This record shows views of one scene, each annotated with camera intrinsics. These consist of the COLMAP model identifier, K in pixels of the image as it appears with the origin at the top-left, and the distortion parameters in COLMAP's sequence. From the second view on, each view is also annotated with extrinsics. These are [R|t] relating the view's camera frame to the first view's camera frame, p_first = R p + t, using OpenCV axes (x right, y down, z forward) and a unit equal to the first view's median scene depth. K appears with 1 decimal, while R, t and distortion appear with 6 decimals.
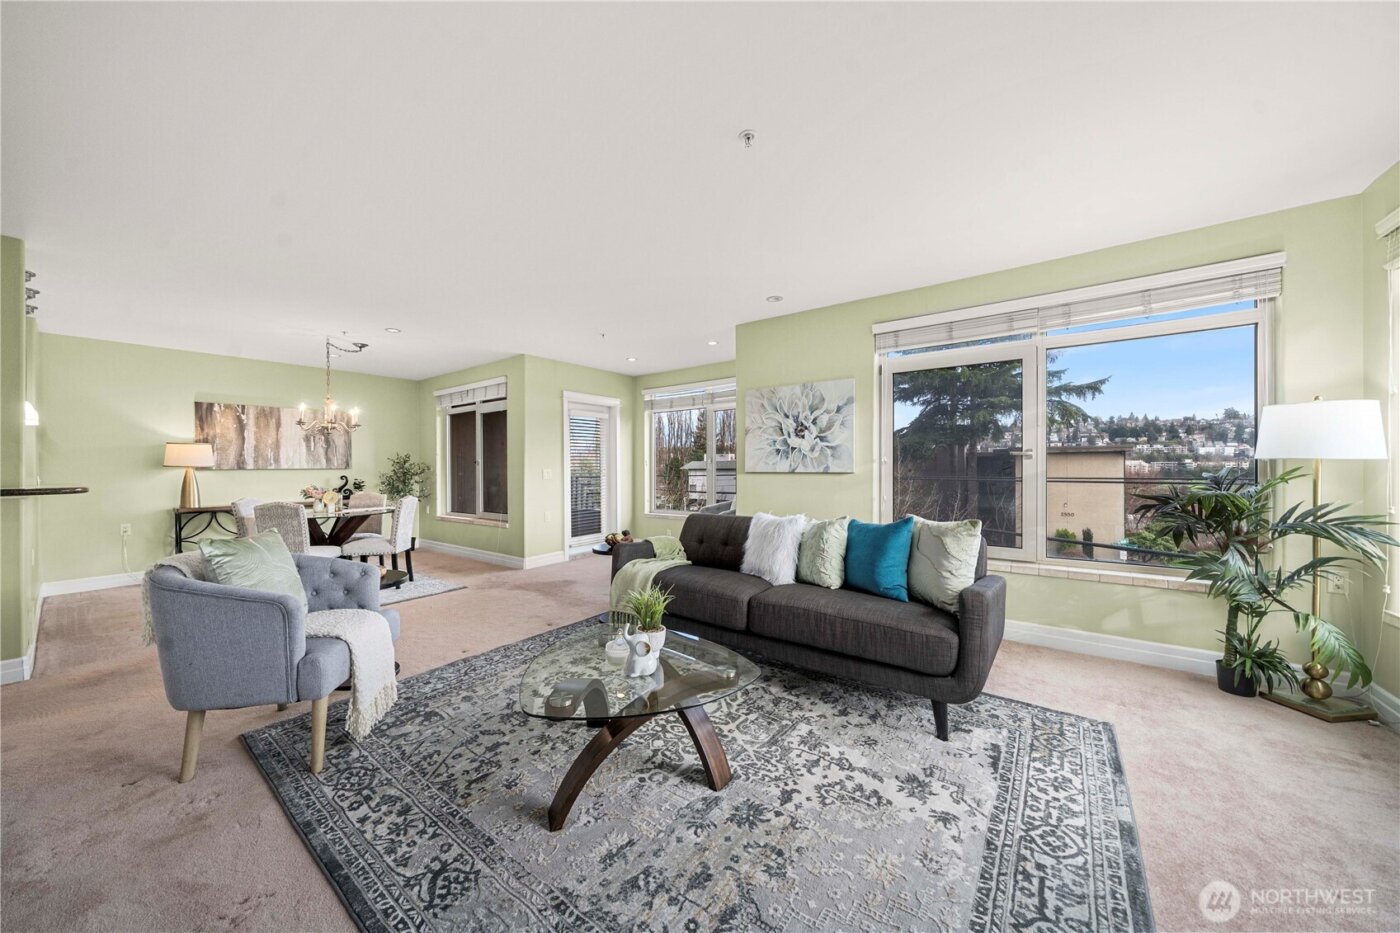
lens RADIAL K [[477.5, 0, 691.9], [0, 477.5, 467.1], [0, 0, 1]] dist [-0.006082, -0.000057]
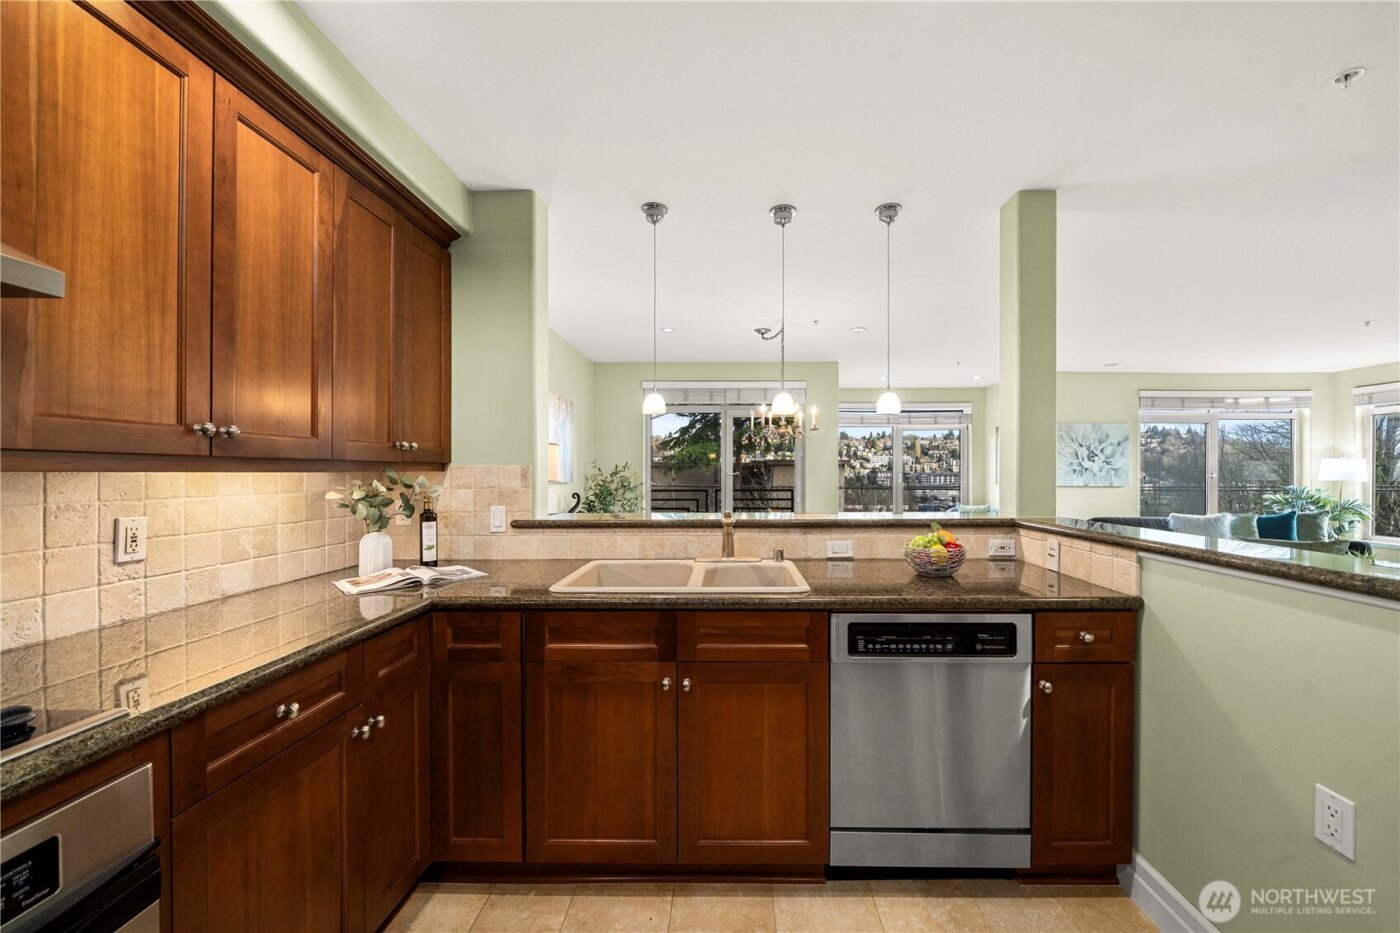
lens RADIAL K [[533.1, 0, 730.9], [0, 533.1, 474.9], [0, 0, 1]] dist [-0.003159, -0.000317]
pose [[0.801761, 0.006587, 0.597609, -1.538522], [-0.006926, 0.999975, -0.001731, -0.012022], [-0.597605, -0.002751, 0.801786, 0.367643]]
